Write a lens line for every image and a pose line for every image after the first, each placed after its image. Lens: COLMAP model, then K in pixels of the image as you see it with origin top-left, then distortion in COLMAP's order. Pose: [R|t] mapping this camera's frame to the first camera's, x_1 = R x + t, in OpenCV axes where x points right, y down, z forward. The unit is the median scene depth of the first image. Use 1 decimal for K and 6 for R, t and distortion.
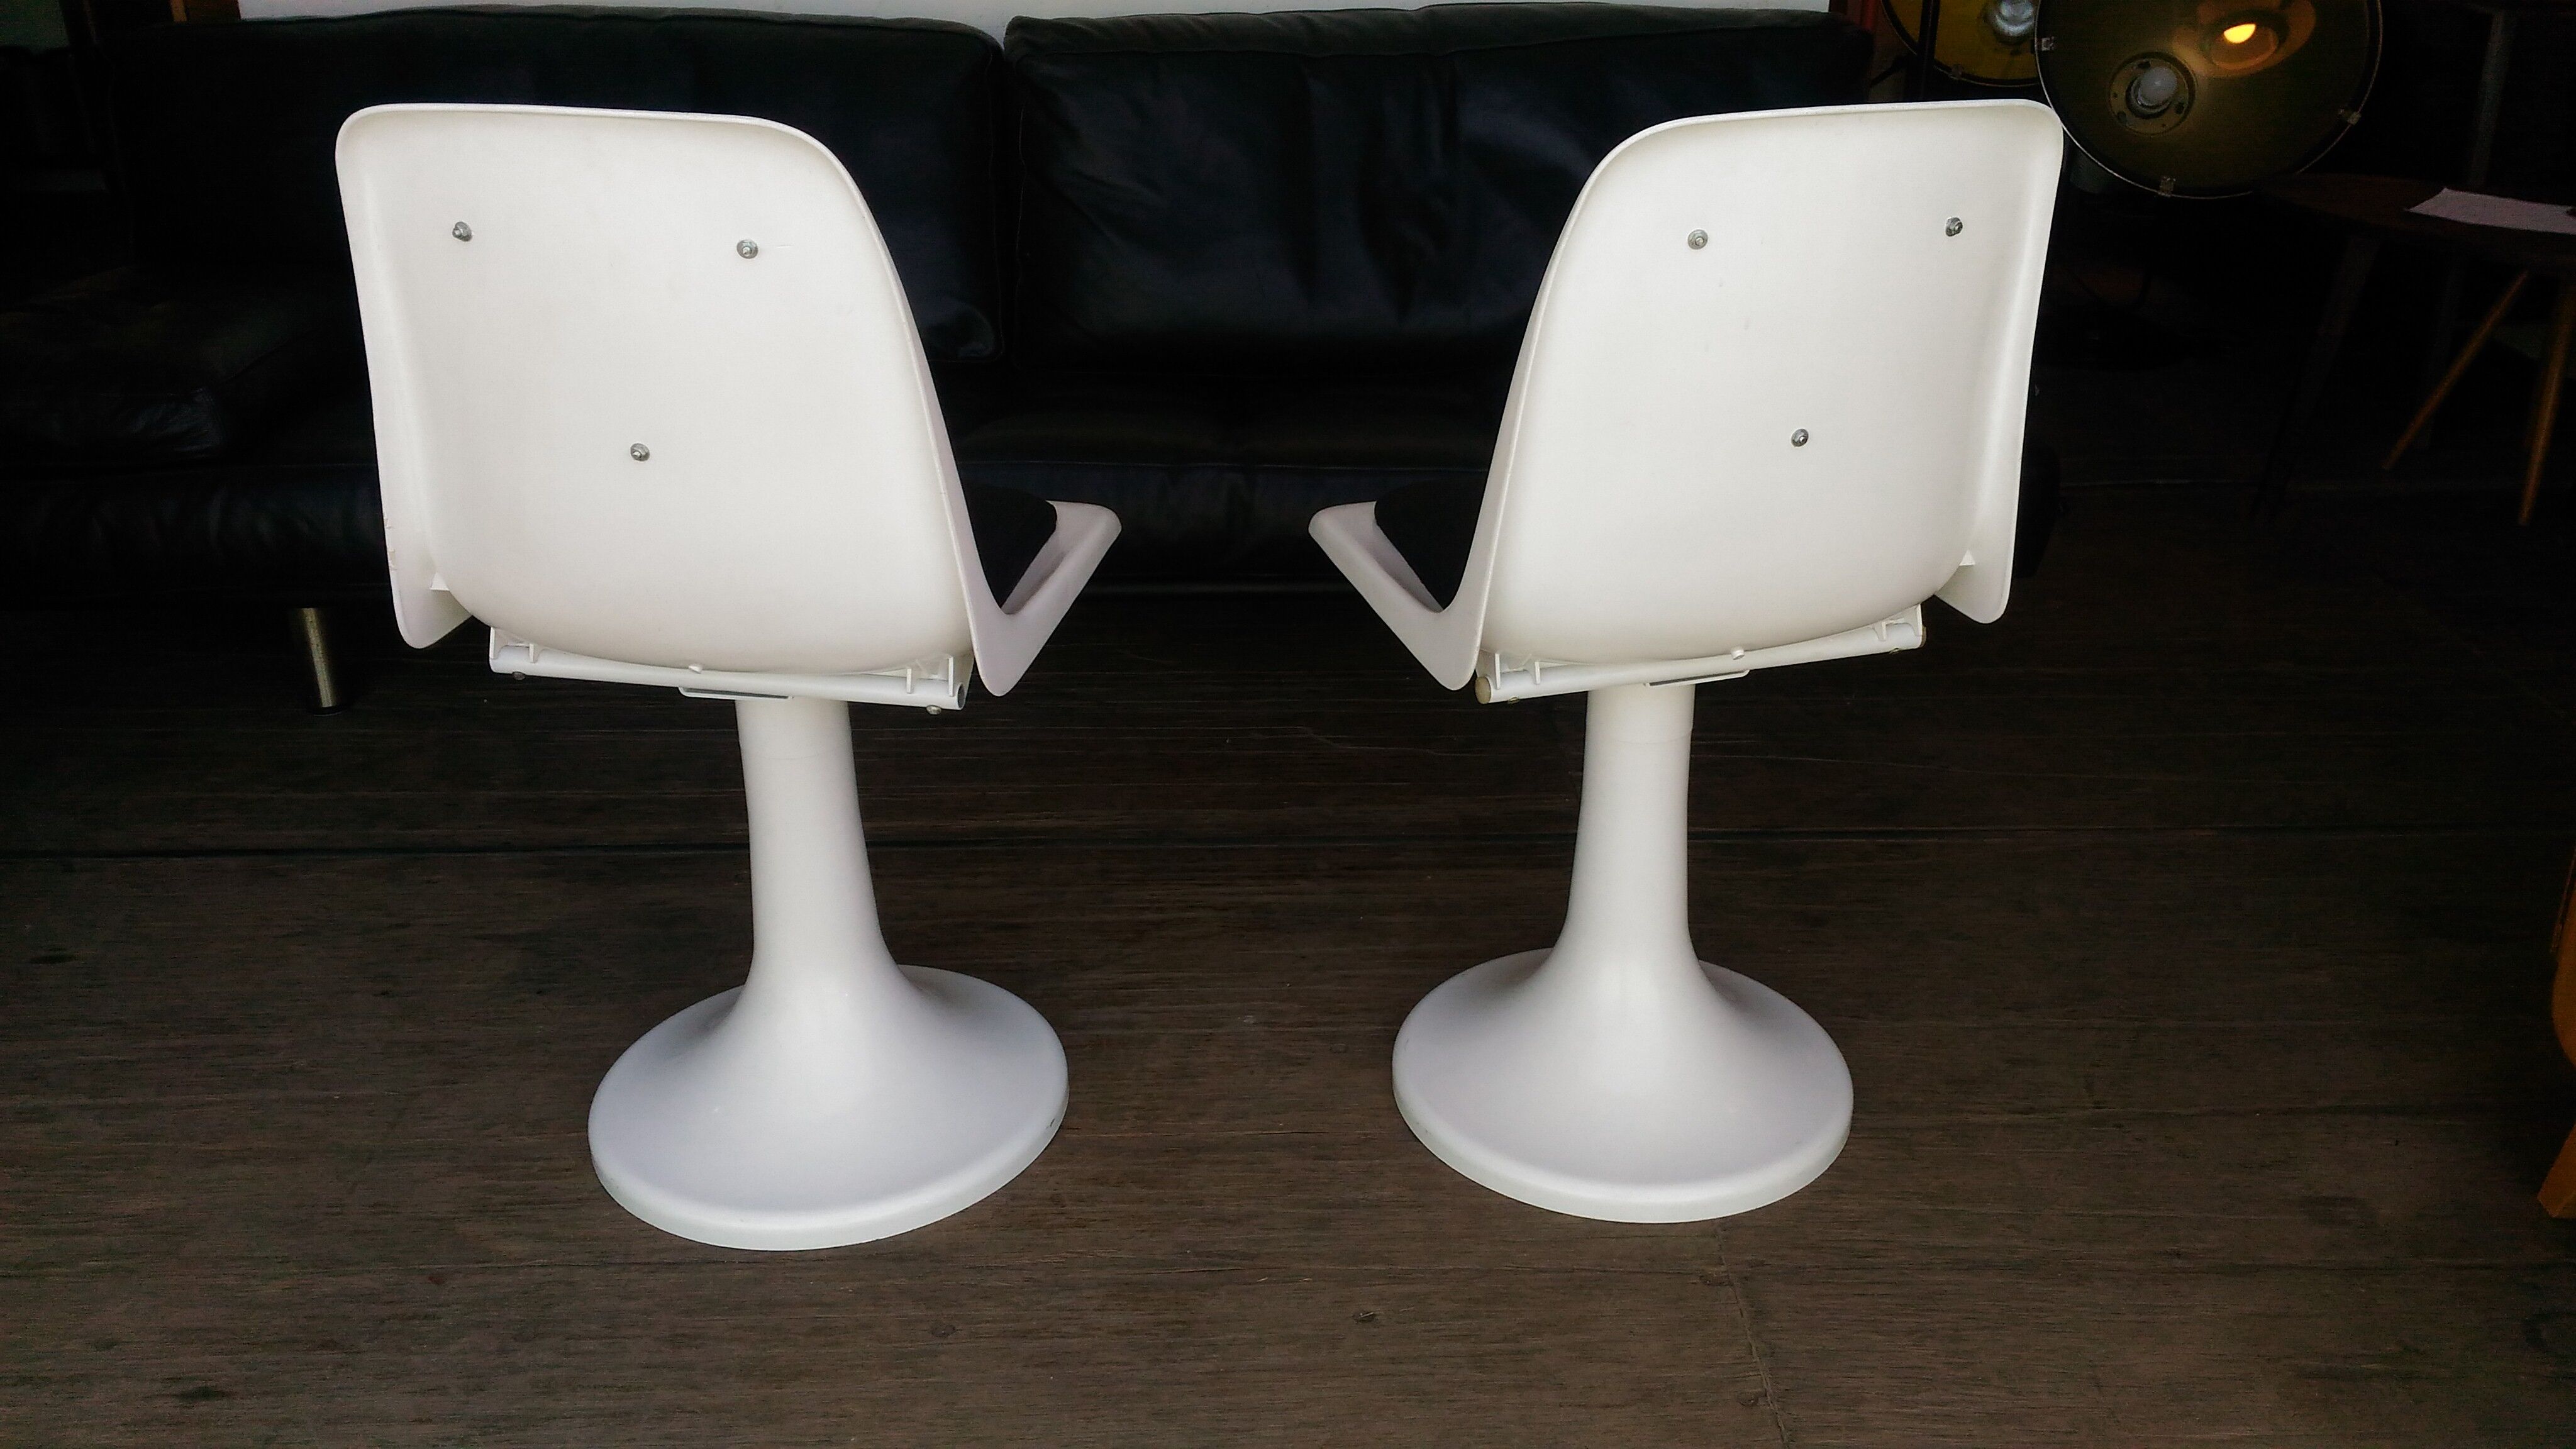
lens RADIAL K [[2195.4, 0, 1339.1], [0, 2195.4, 709.9], [0, 0, 1]] dist [0.069990, -0.150162]
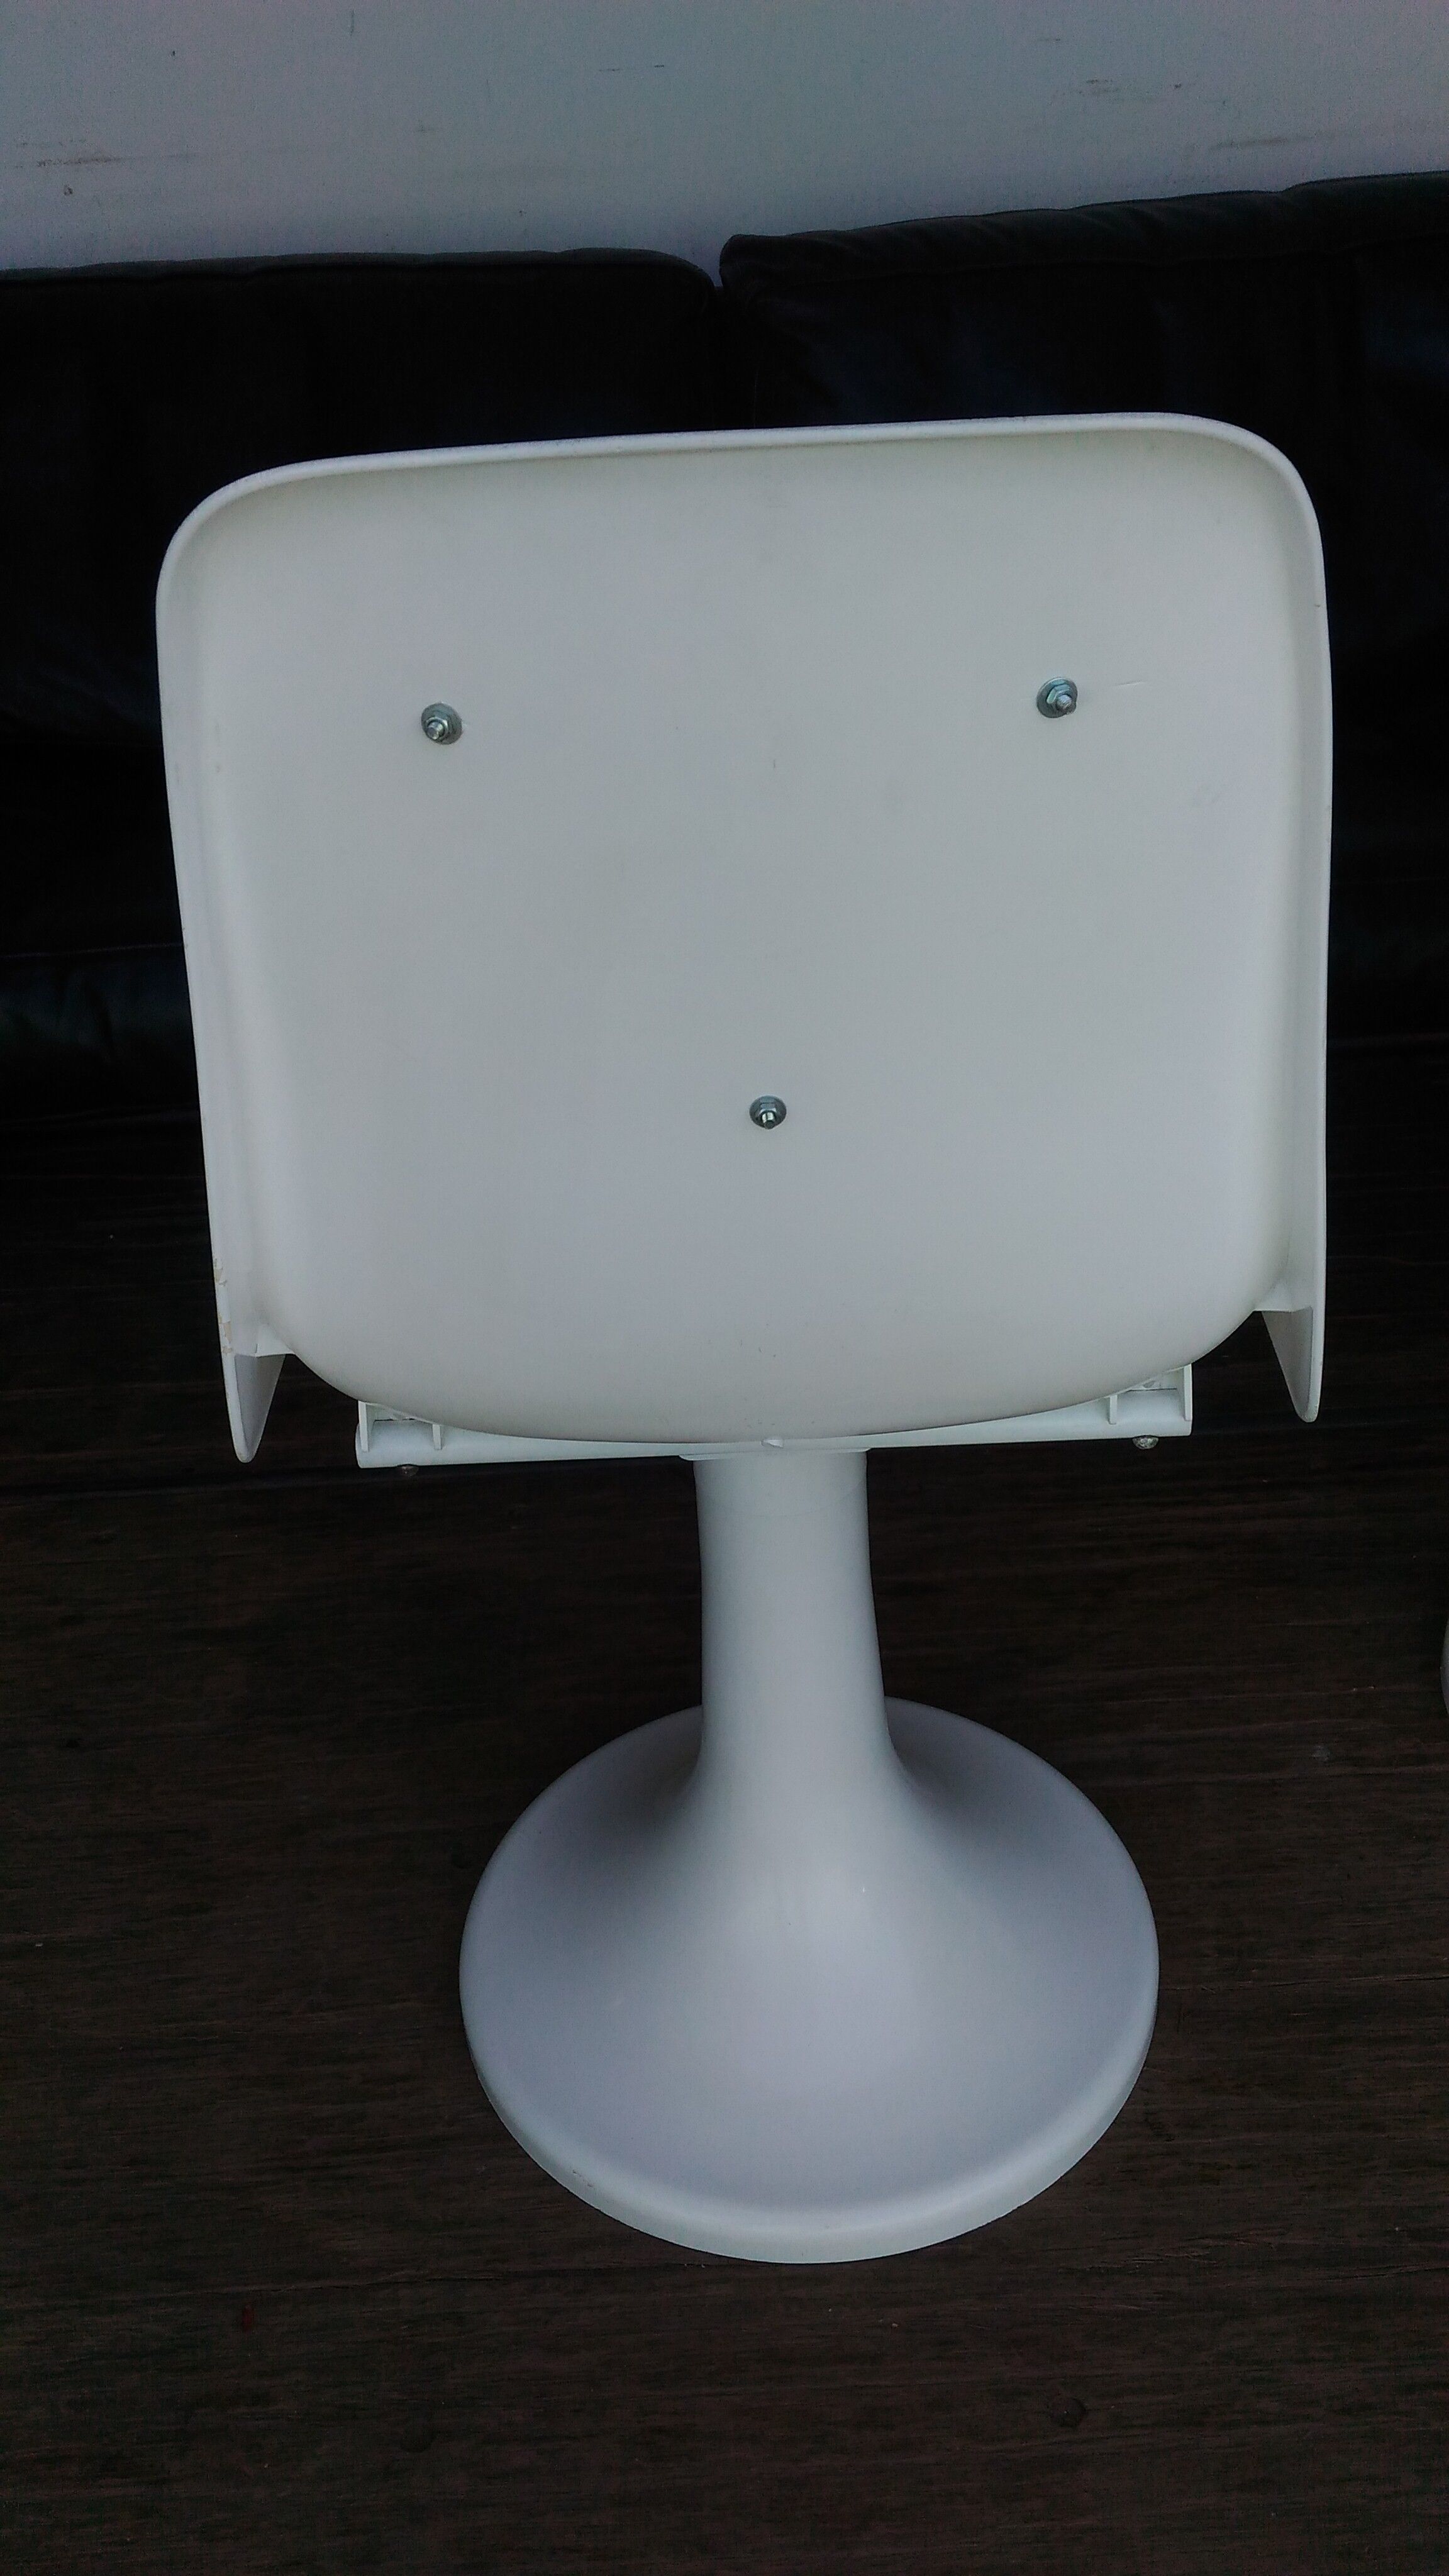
lens RADIAL K [[2195.4, 0, 694.5], [0, 2195.4, 1321.4], [0, 0, 1]] dist [0.069990, -0.150162]
pose [[0.998039, -0.036744, -0.050685, -0.193887], [0.043733, 0.988538, 0.144500, -0.097940], [0.044794, -0.146433, 0.988206, 0.334860]]
